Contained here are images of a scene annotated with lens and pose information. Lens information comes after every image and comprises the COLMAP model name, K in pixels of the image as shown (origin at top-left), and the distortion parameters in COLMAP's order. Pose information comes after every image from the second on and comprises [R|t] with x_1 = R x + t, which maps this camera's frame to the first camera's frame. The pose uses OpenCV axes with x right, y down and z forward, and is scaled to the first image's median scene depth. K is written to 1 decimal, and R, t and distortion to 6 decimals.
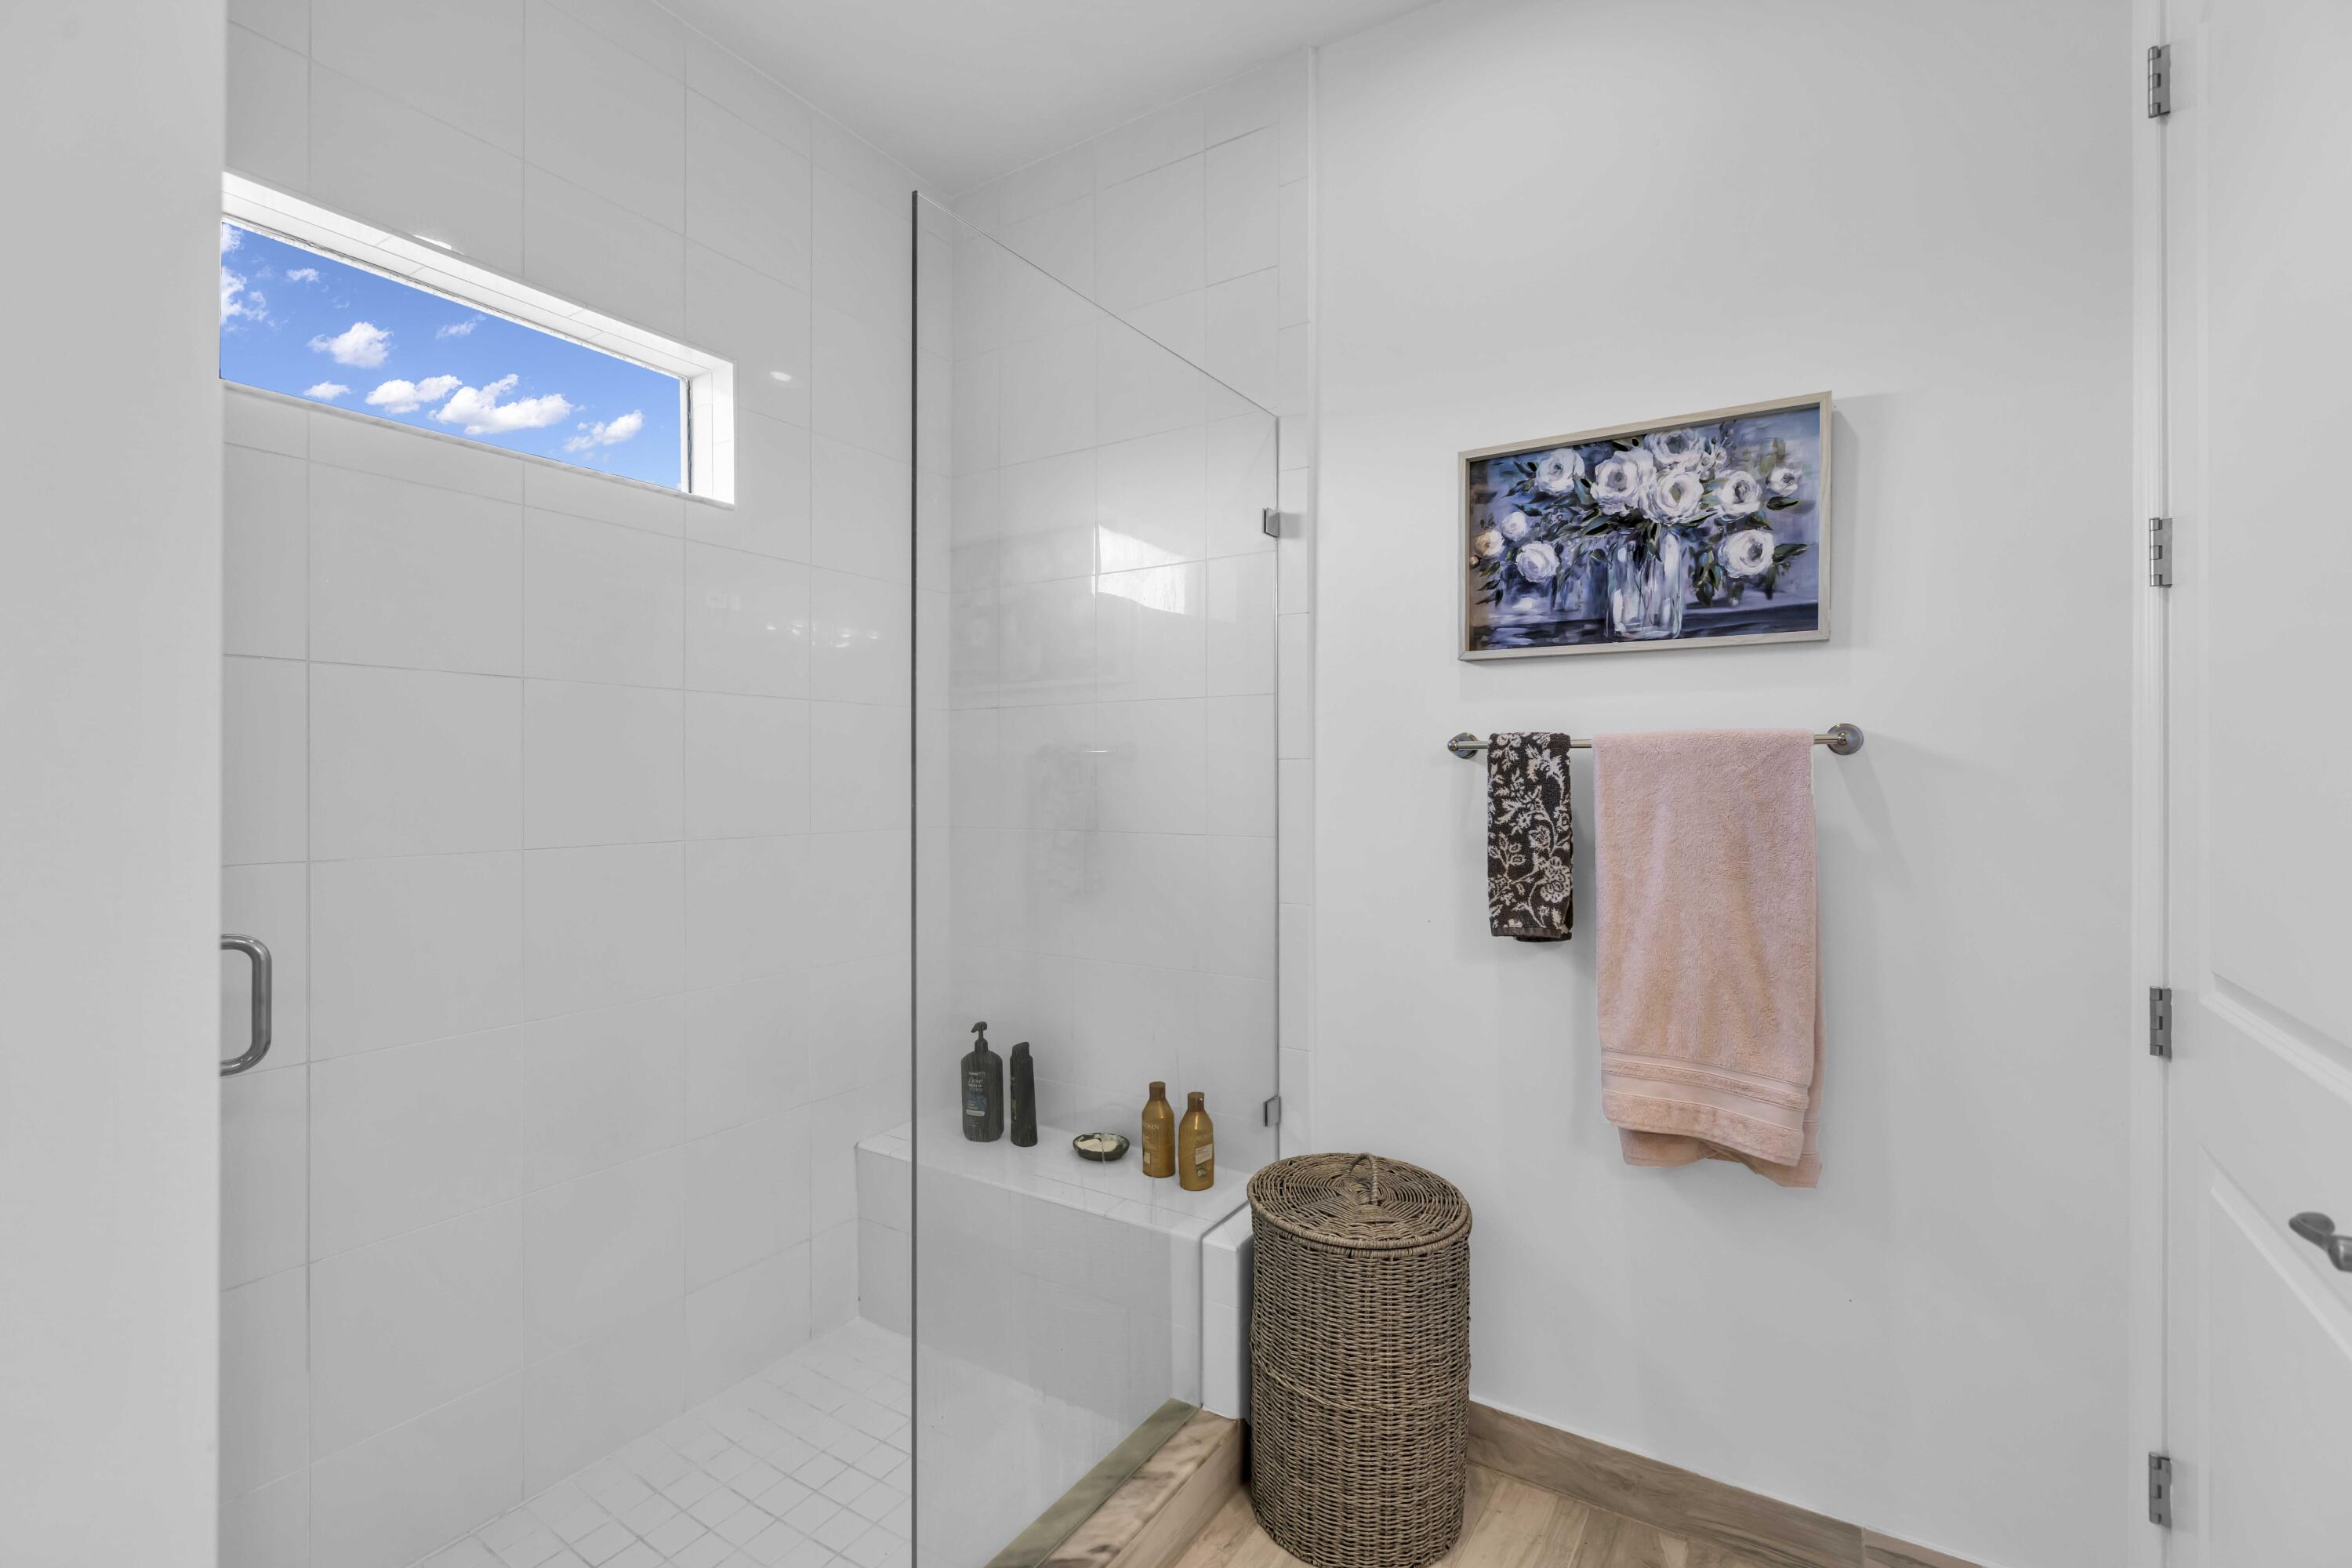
lens RADIAL K [[1007.7, 0, 1172.8], [0, 1007.7, 781.0], [0, 0, 1]] dist [-0.000315, -0.000104]
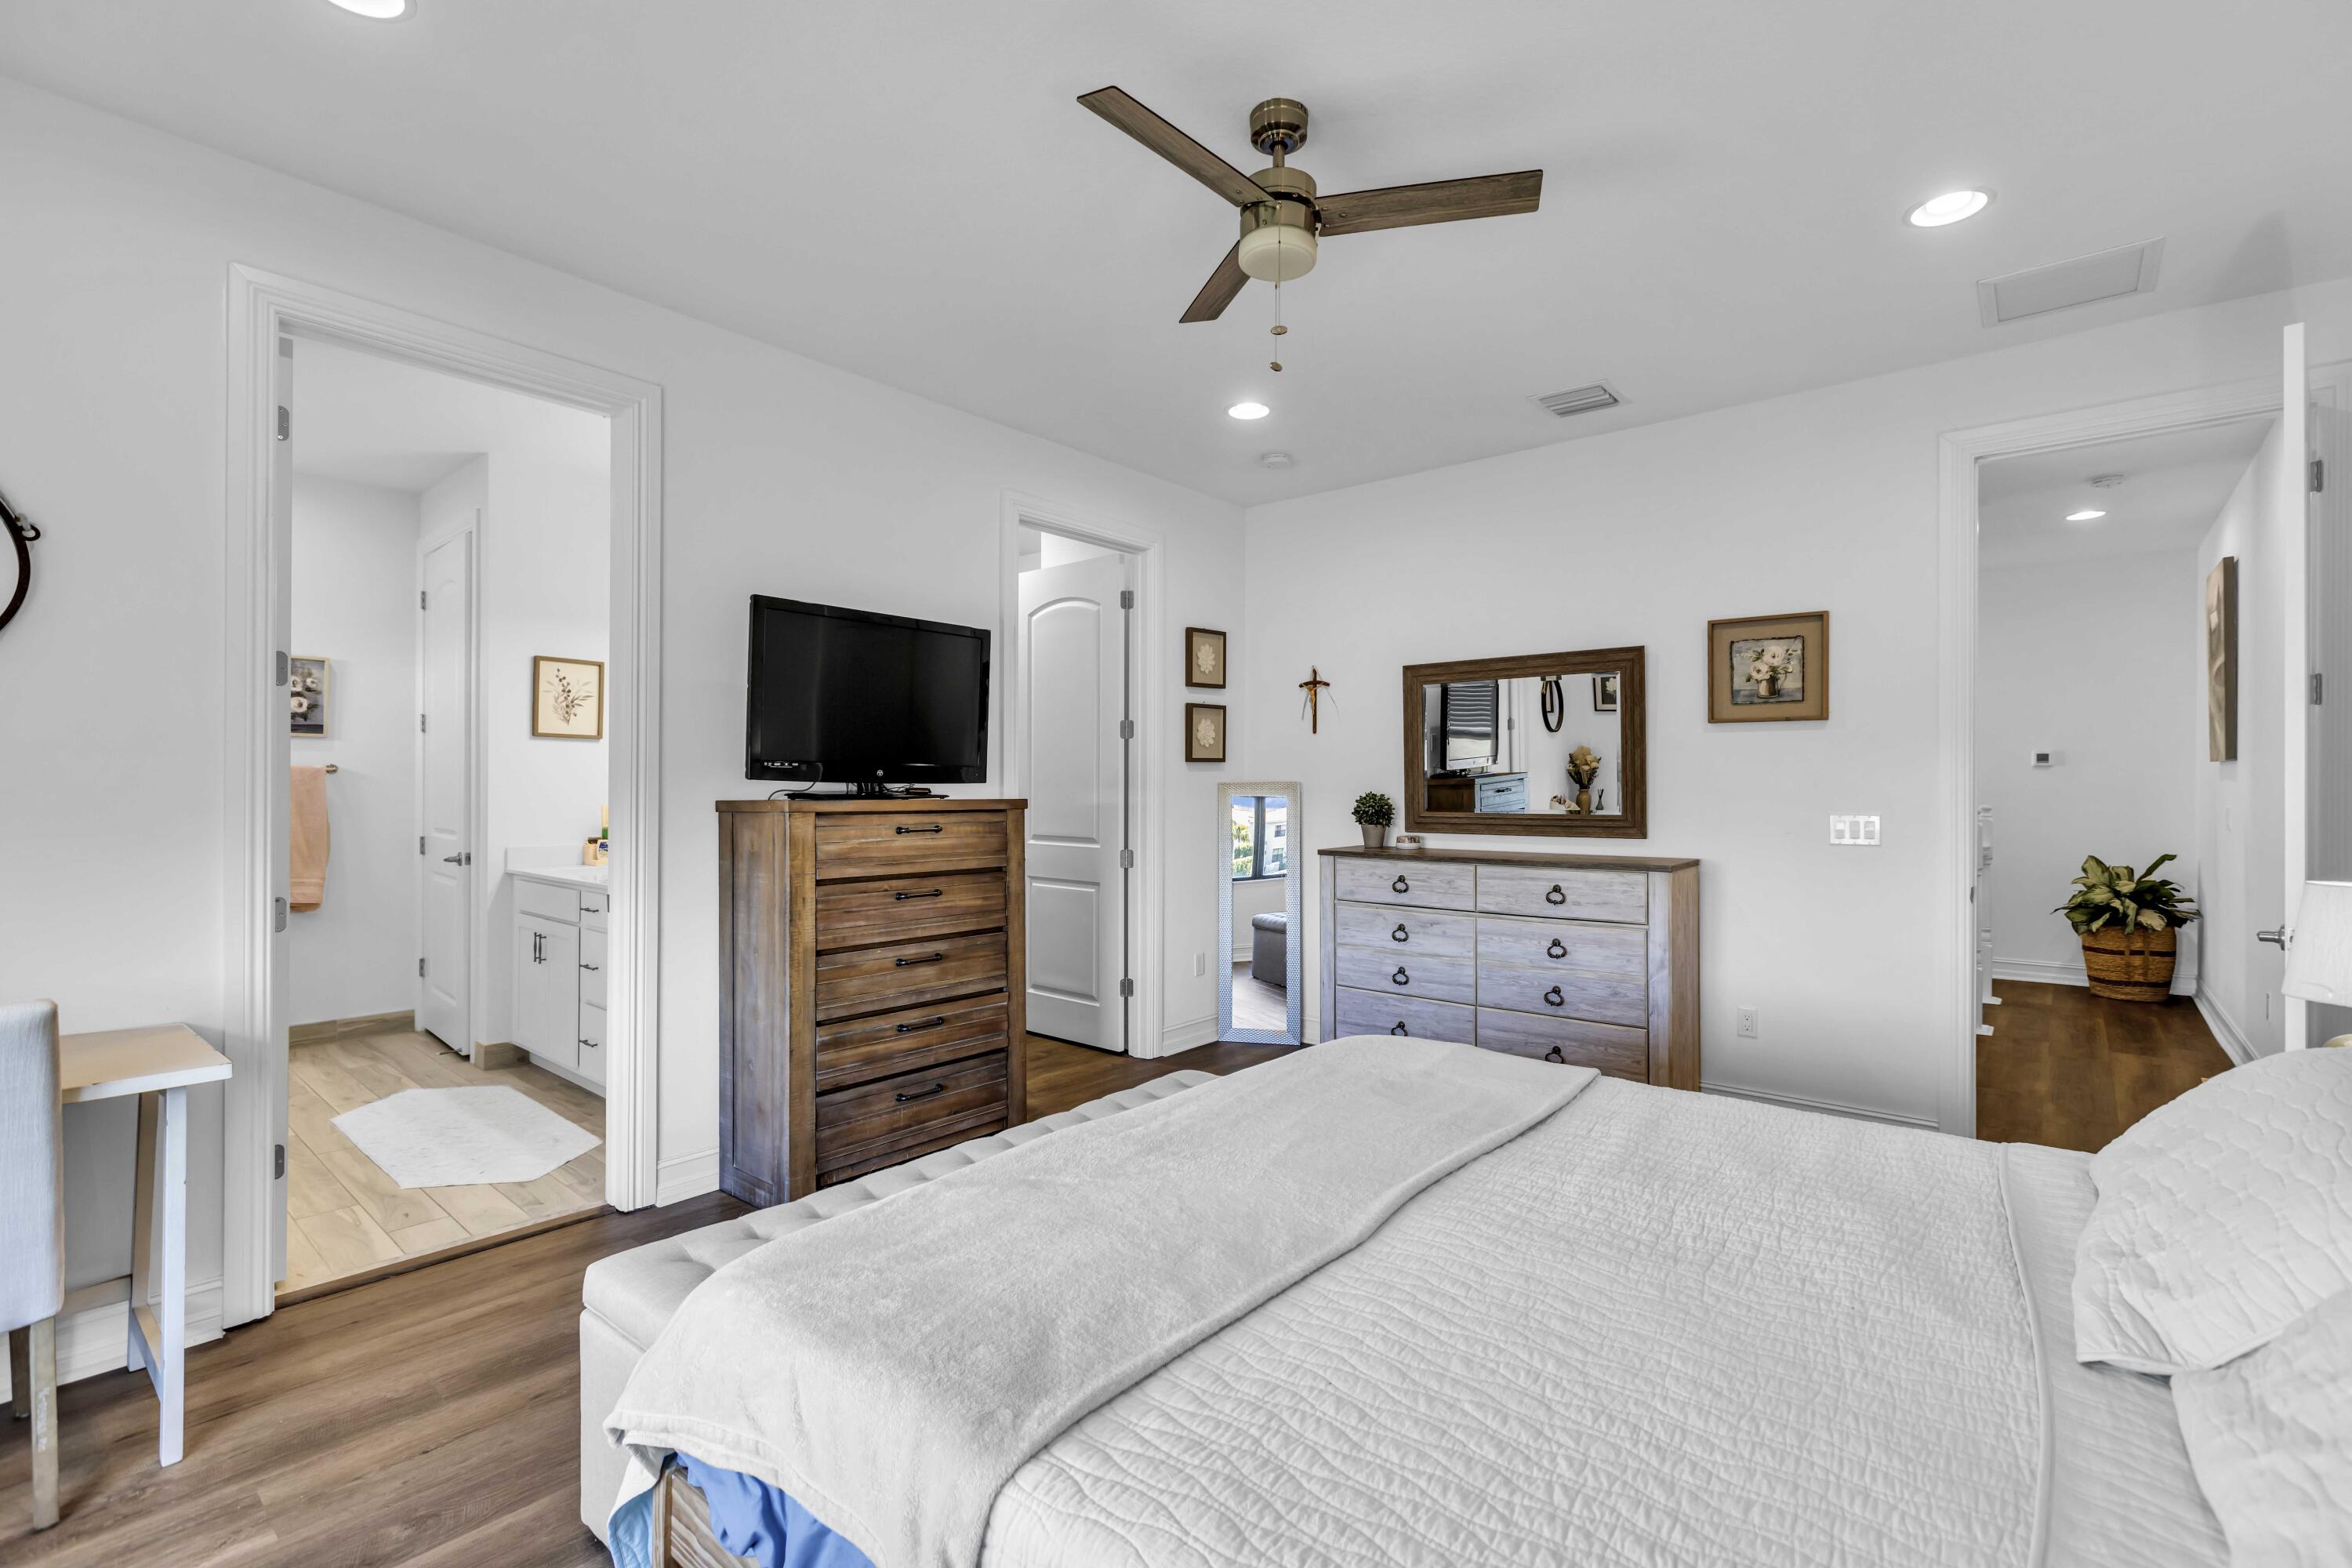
lens RADIAL K [[1007.7, 0, 1172.8], [0, 1007.7, 781.0], [0, 0, 1]] dist [-0.000315, -0.000104]
pose [[0.173494, 0.005537, 0.984819, -1.910708], [0.000476, 0.999984, -0.005706, 0.013961], [-0.984835, 0.001458, 0.173488, -2.057731]]
